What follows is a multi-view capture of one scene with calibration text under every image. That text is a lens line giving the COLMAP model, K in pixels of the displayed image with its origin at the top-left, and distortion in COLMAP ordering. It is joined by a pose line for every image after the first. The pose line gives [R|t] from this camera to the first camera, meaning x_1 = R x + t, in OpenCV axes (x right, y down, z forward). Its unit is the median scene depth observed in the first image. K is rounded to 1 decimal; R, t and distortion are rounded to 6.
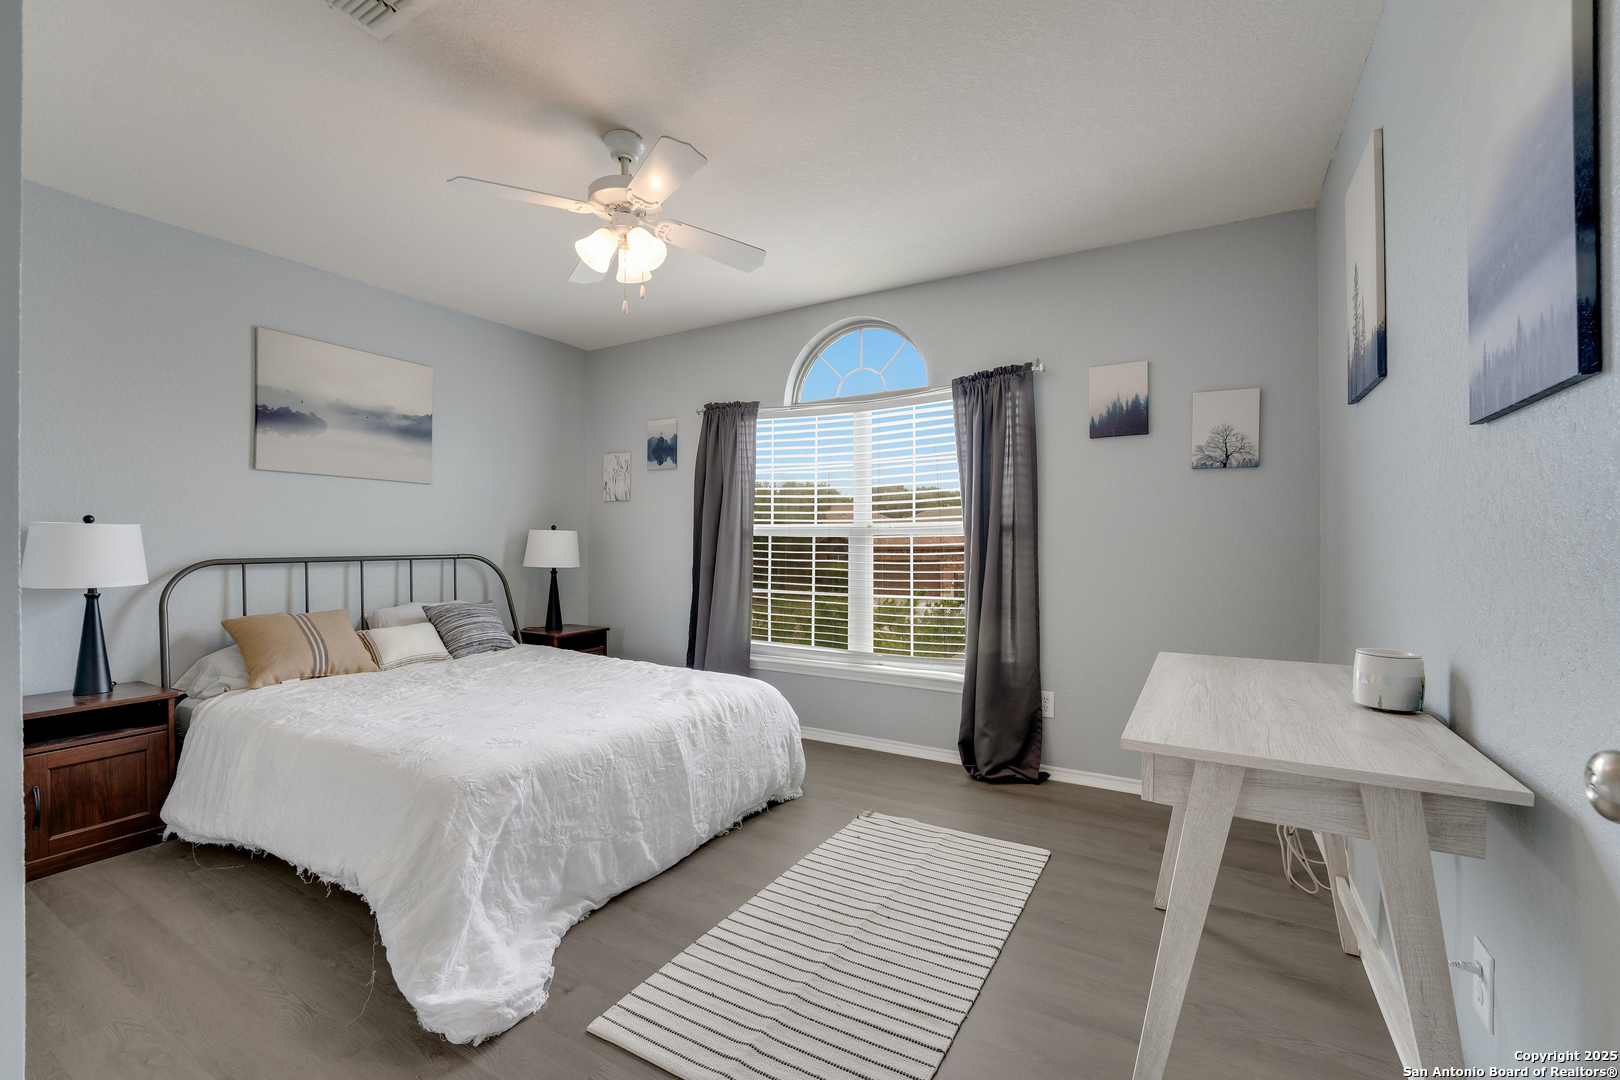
lens RADIAL K [[672.0, 0, 812.5], [0, 672.0, 539.9], [0, 0, 1]] dist [-0.021957, 0.004588]
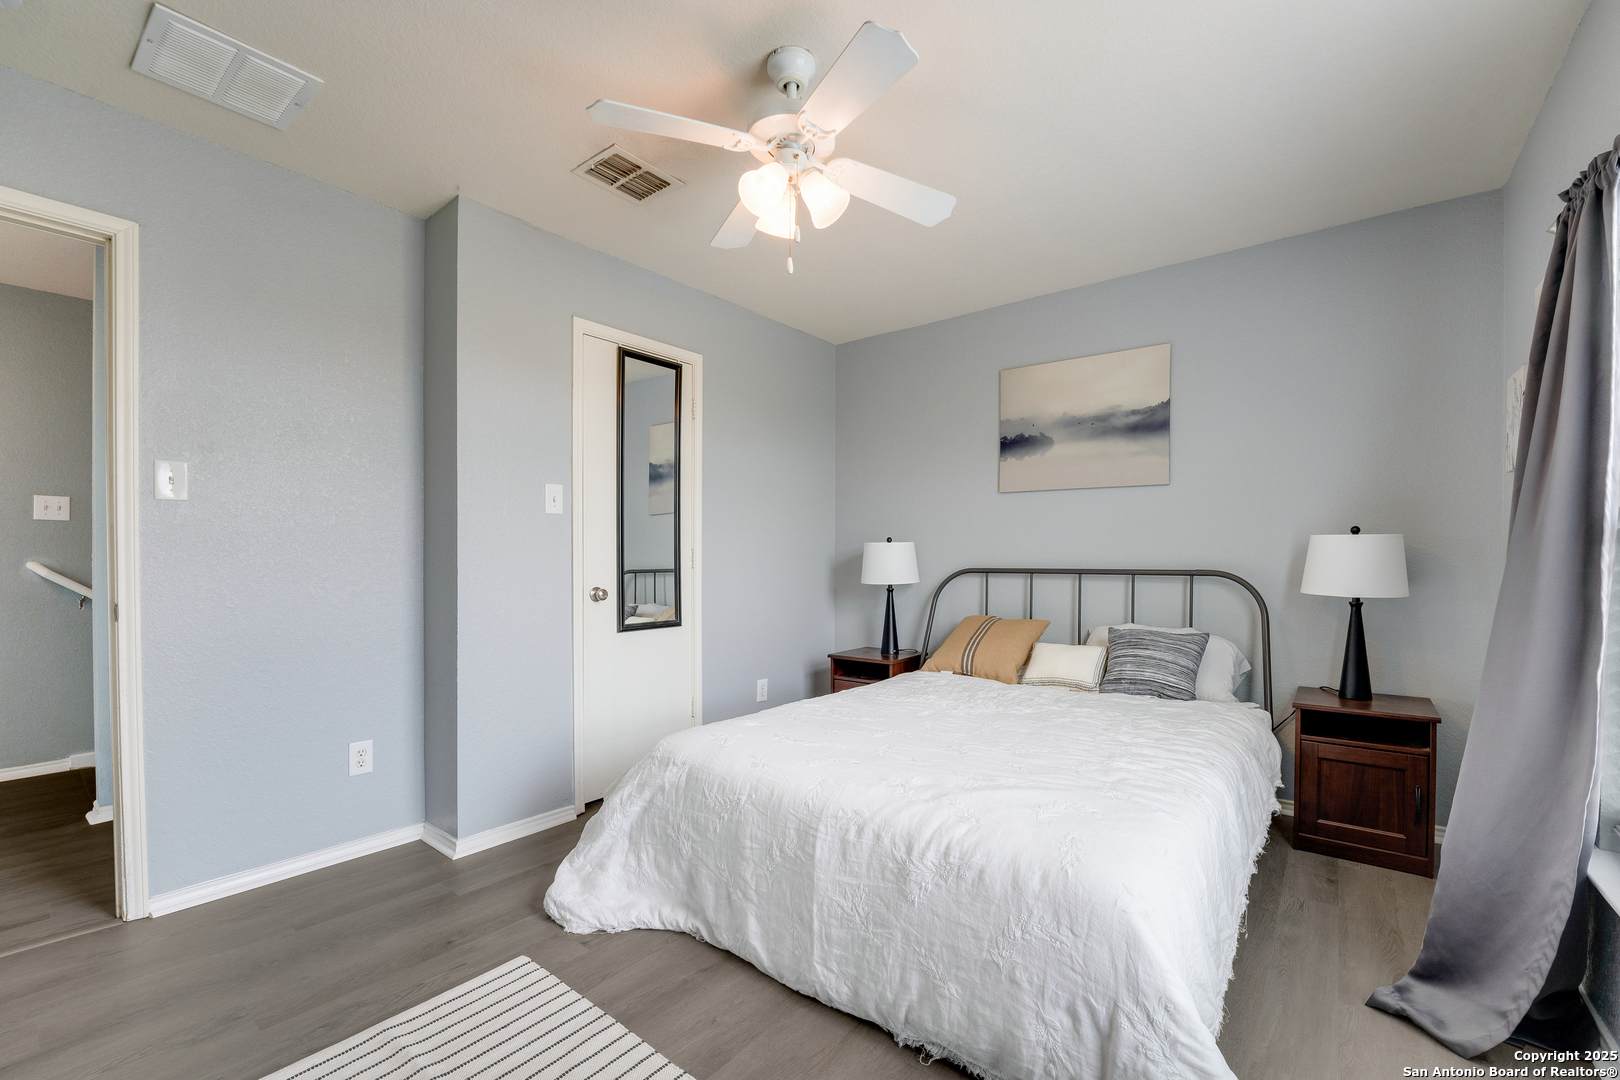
lens RADIAL K [[672.0, 0, 806.2], [0, 672.0, 555.3], [0, 0, 1]] dist [-0.021957, 0.004588]
pose [[-0.146590, 0.001672, -0.989196, 0.428889], [0.005545, 0.999984, 0.000868, 0.002035], [0.989182, -0.005357, -0.146597, 0.924058]]
